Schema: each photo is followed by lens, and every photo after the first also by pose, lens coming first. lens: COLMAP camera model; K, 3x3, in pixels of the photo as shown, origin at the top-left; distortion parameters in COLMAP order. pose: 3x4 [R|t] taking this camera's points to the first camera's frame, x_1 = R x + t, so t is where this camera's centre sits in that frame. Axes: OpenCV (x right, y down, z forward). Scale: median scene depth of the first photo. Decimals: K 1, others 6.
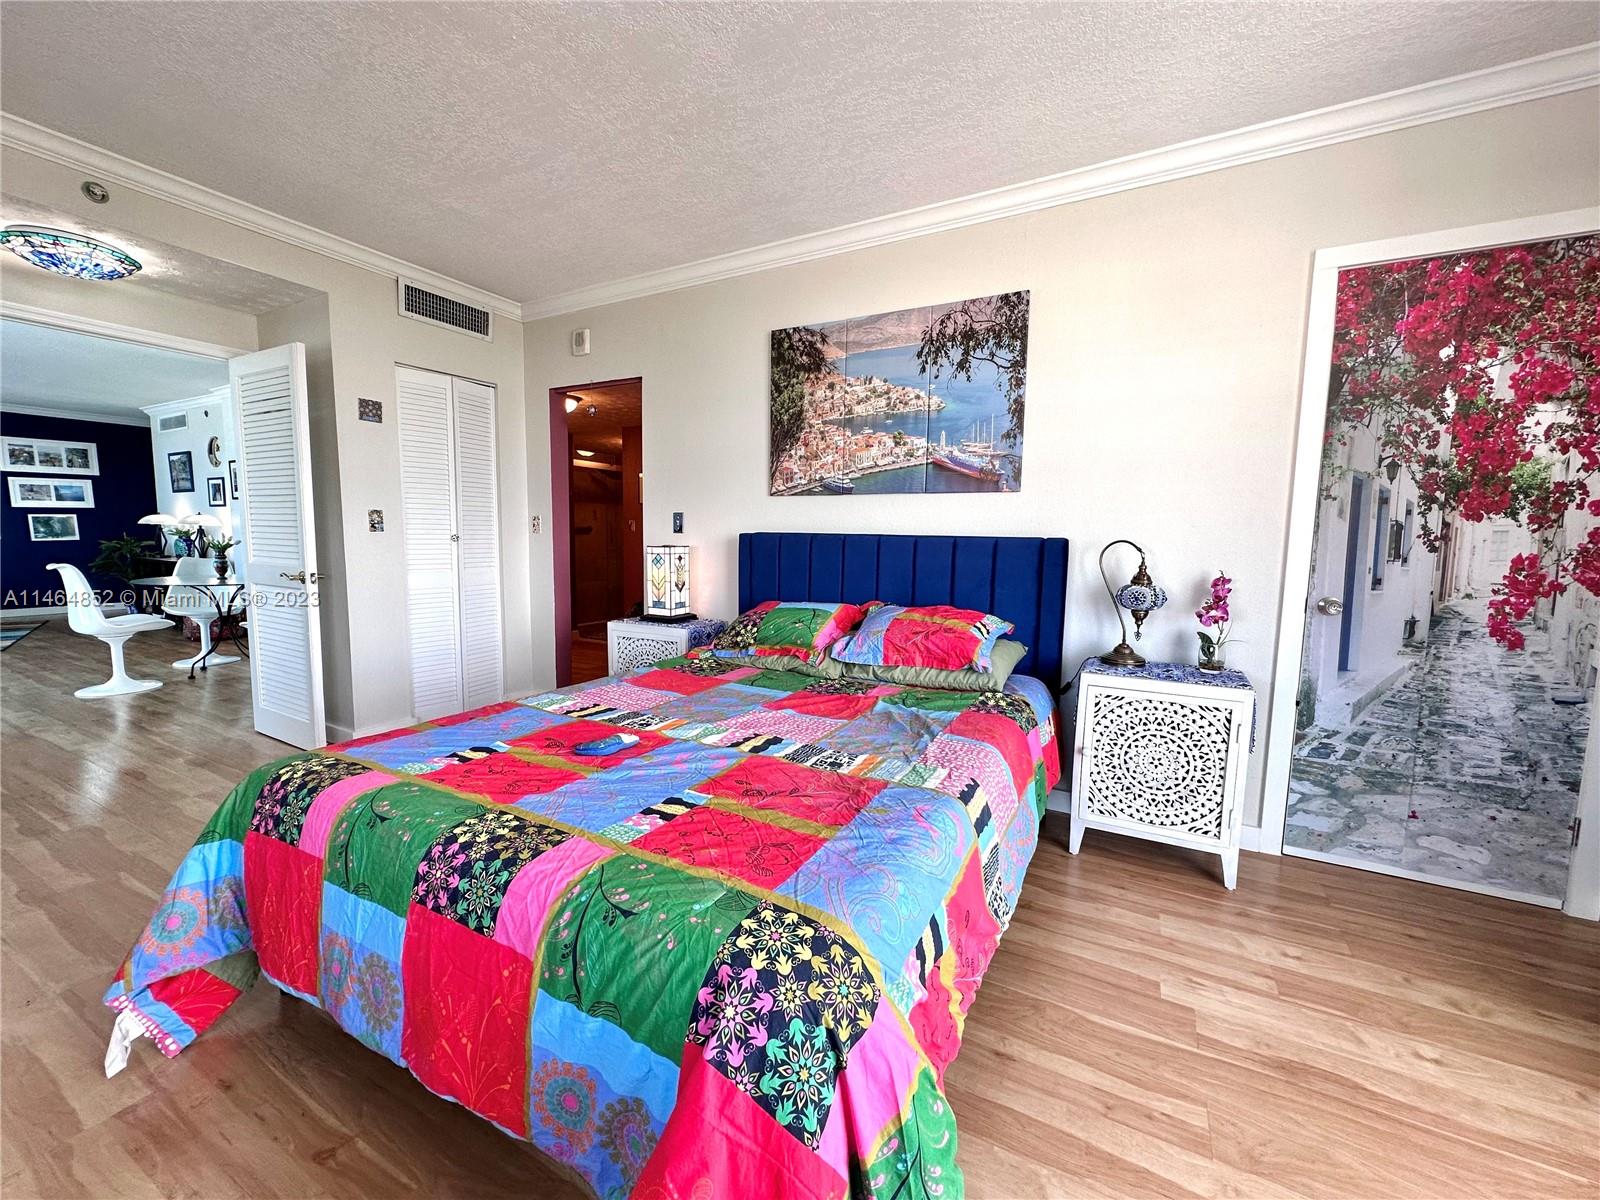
lens RADIAL K [[637.1, 0, 800.0], [0, 637.1, 600.0], [0, 0, 1]] dist [-0.005386, 0.000420]
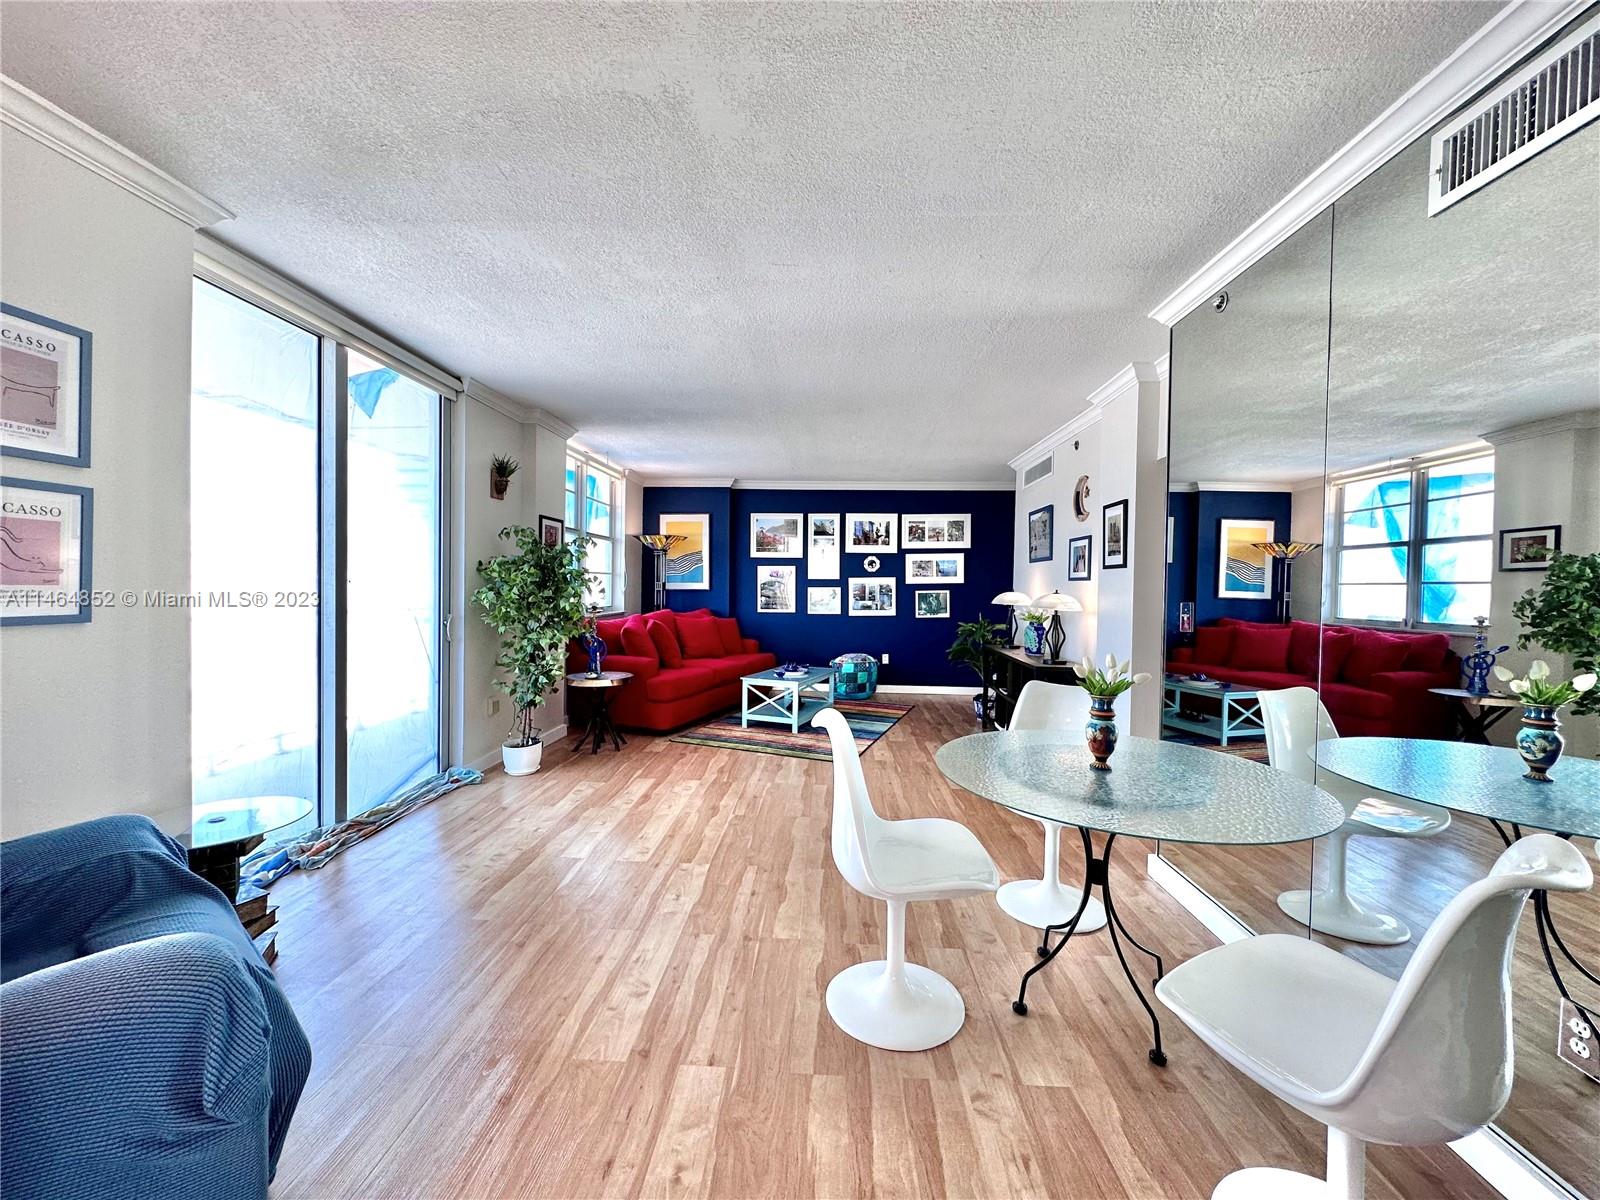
lens RADIAL K [[637.1, 0, 800.0], [0, 637.1, 600.0], [0, 0, 1]] dist [-0.005386, 0.000420]
pose [[0.434436, 0.010783, -0.900638, -0.420350], [-0.101153, 0.994187, -0.036889, -0.069168], [0.895005, 0.107128, 0.433001, 0.427727]]
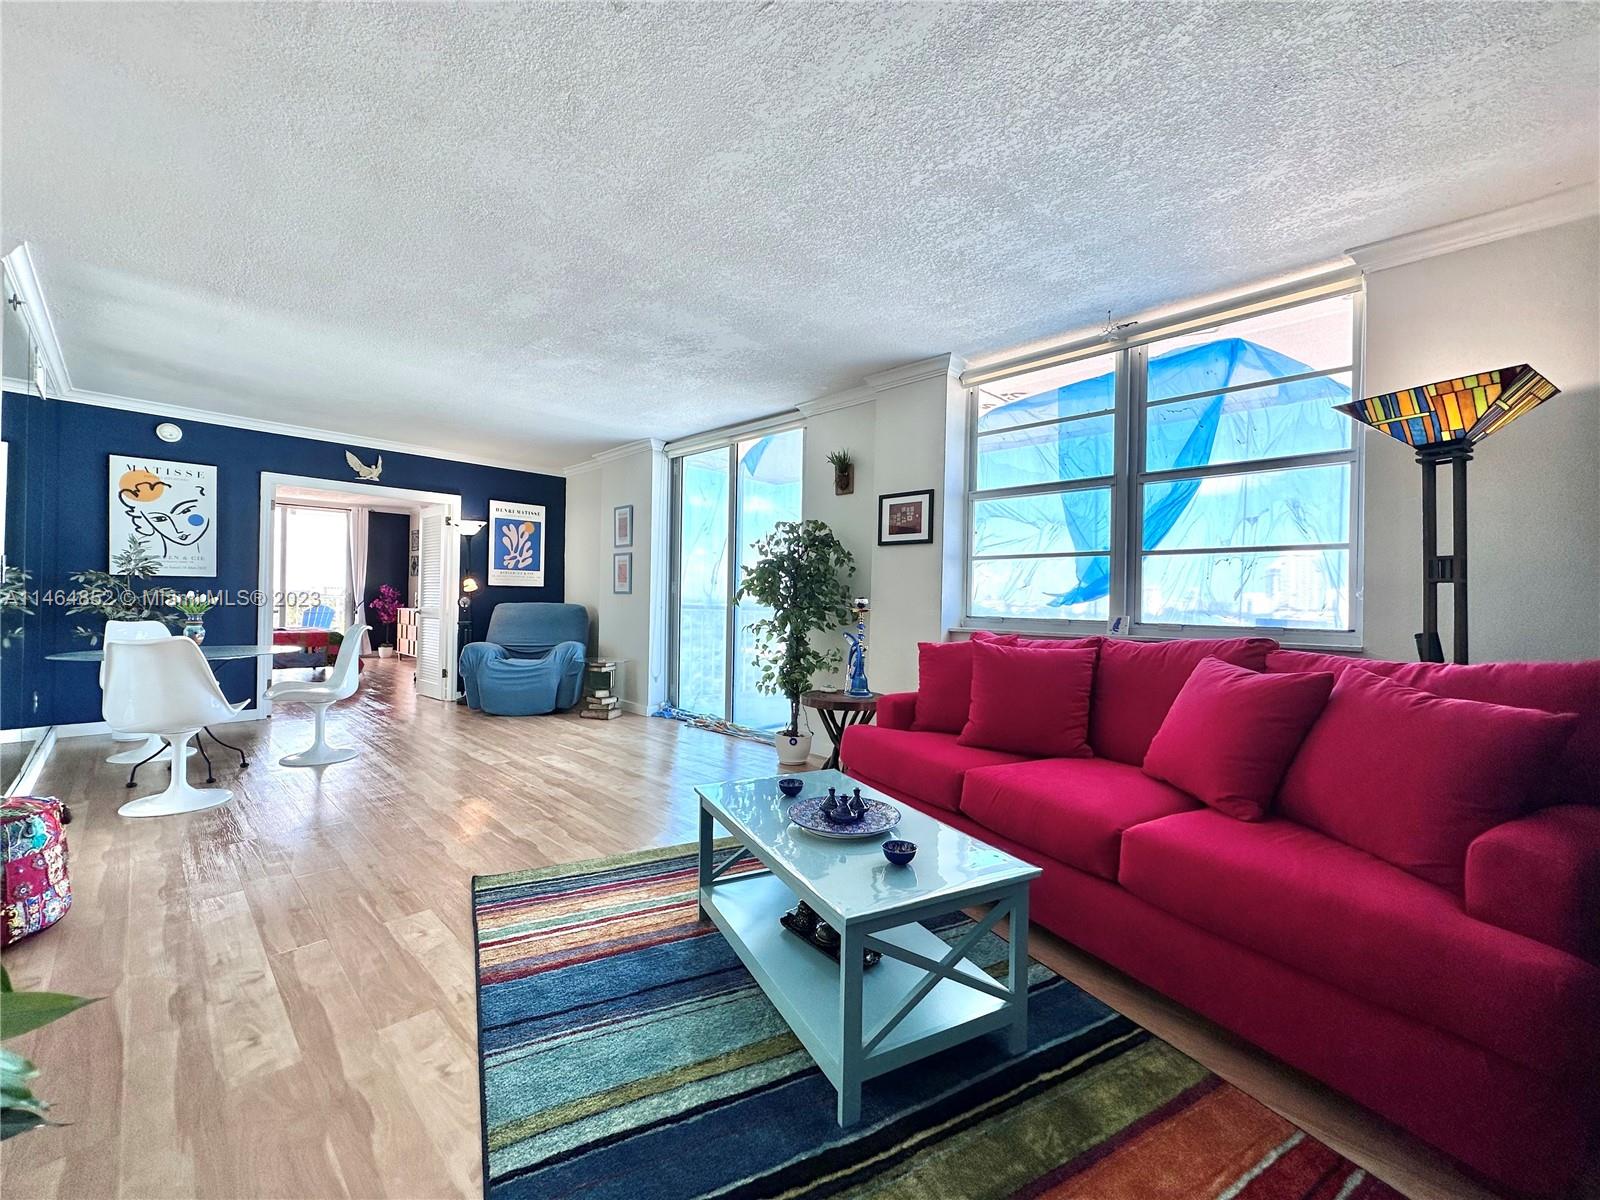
lens RADIAL K [[637.1, 0, 800.0], [0, 637.1, 600.0], [0, 0, 1]] dist [-0.005386, 0.000420]
pose [[-0.963261, -0.032478, 0.266597, -1.208282], [-0.005998, 0.995015, 0.099546, -0.118633], [-0.268501, 0.094290, -0.958654, 1.019537]]
